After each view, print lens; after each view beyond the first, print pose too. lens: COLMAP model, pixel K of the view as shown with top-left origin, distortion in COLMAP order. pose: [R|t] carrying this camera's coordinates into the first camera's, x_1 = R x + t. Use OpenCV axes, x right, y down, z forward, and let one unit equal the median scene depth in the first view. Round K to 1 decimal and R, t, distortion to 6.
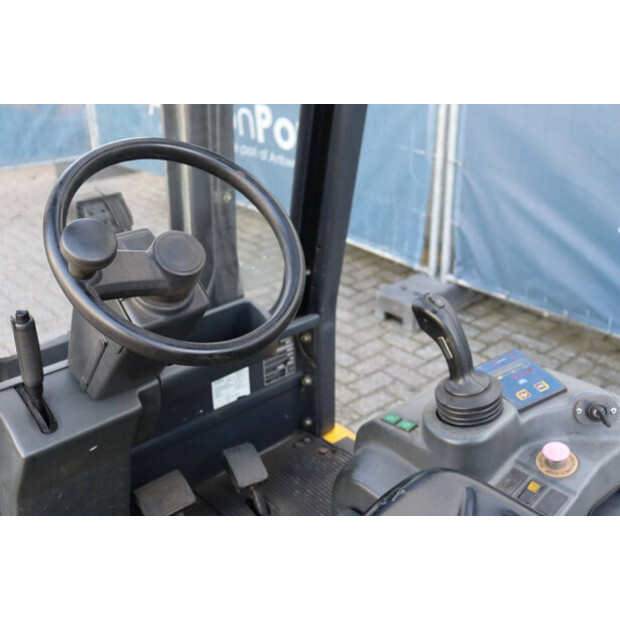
lens RADIAL K [[688.8, 0, 309.9], [0, 688.8, 309.5], [0, 0, 1]] dist [-0.026898, 0.000000]
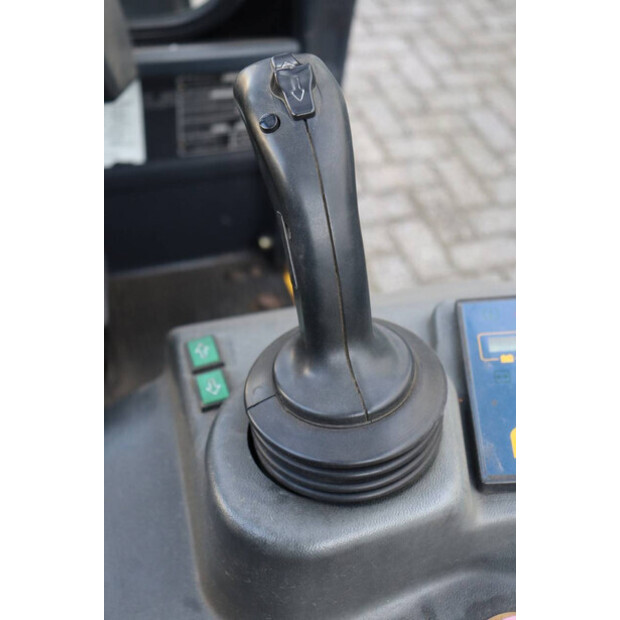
lens RADIAL K [[848.7, 0, 314.7], [0, 848.7, 310.7], [0, 0, 1]] dist [0.030947, 0.000000]
pose [[0.926911, 0.332585, -0.173845, 0.196979], [-0.256938, 0.900057, 0.351965, -0.038677], [0.273529, -0.281573, 0.919727, 0.450041]]
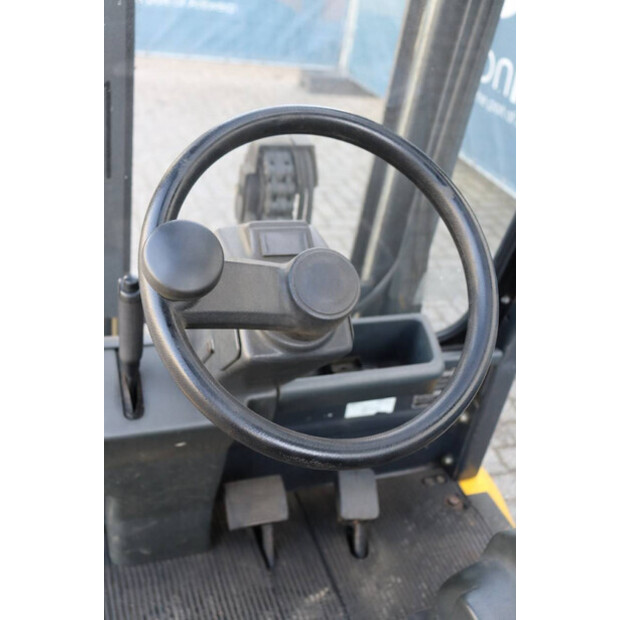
lens RADIAL K [[688.8, 0, 309.5], [0, 688.8, 320.5], [0, 0, 1]] dist [-0.026898, 0.000000]
pose [[0.913912, 0.325441, -0.242596, -0.011081], [-0.298334, 0.943806, 0.142220, -0.080900], [0.275248, -0.057602, 0.959646, 0.177487]]
